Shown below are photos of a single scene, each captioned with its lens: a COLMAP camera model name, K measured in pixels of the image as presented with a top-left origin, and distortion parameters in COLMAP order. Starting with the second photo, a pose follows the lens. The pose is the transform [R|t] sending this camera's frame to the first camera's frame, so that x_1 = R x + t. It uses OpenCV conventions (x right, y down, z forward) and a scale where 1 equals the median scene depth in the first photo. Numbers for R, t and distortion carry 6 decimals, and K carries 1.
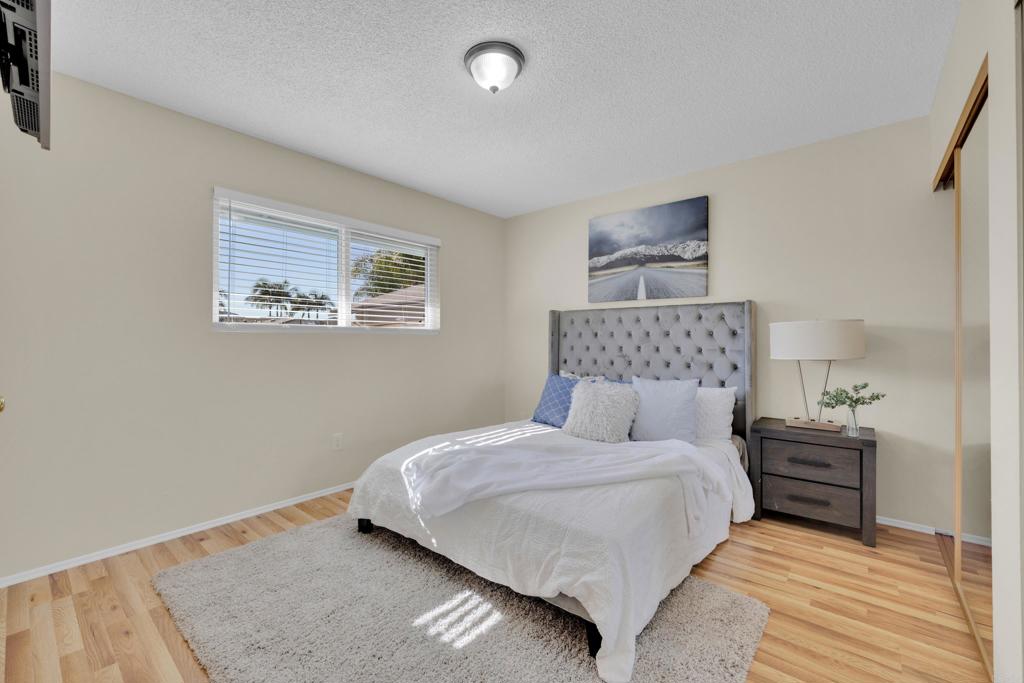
lens RADIAL K [[413.0, 0, 512.0], [0, 413.0, 341.5], [0, 0, 1]] dist [-0.001597, -0.000448]
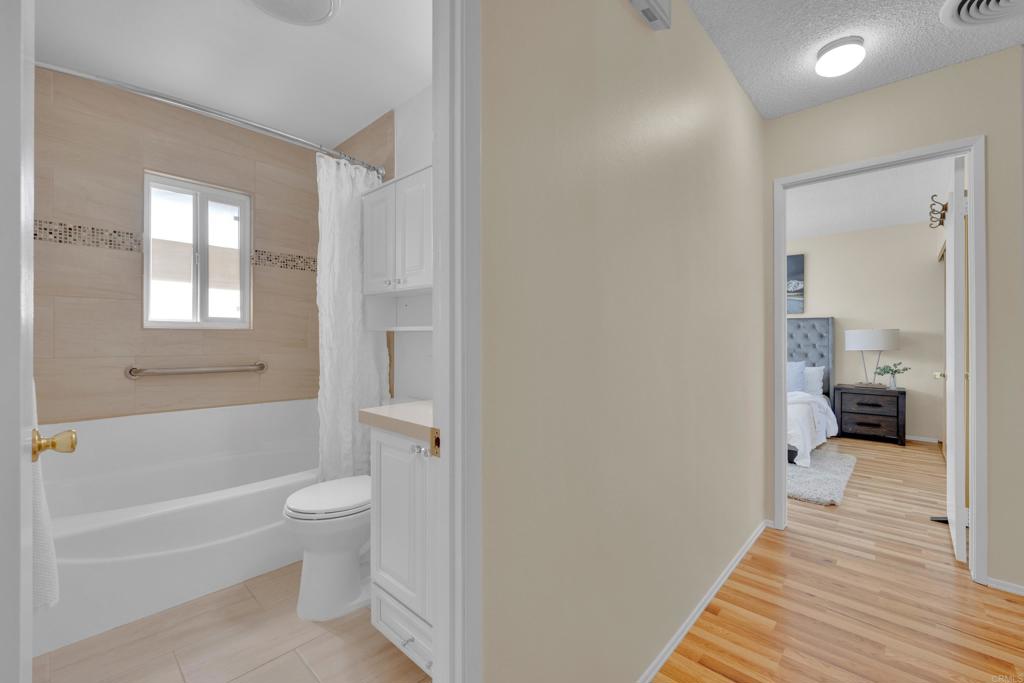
lens RADIAL K [[413.0, 0, 512.0], [0, 413.0, 341.5], [0, 0, 1]] dist [-0.001597, -0.000448]
pose [[0.998999, 0.003188, -0.044620, -0.796901], [-0.003023, 0.999988, 0.003757, 0.001283], [0.044632, -0.003618, 0.998997, -0.921859]]
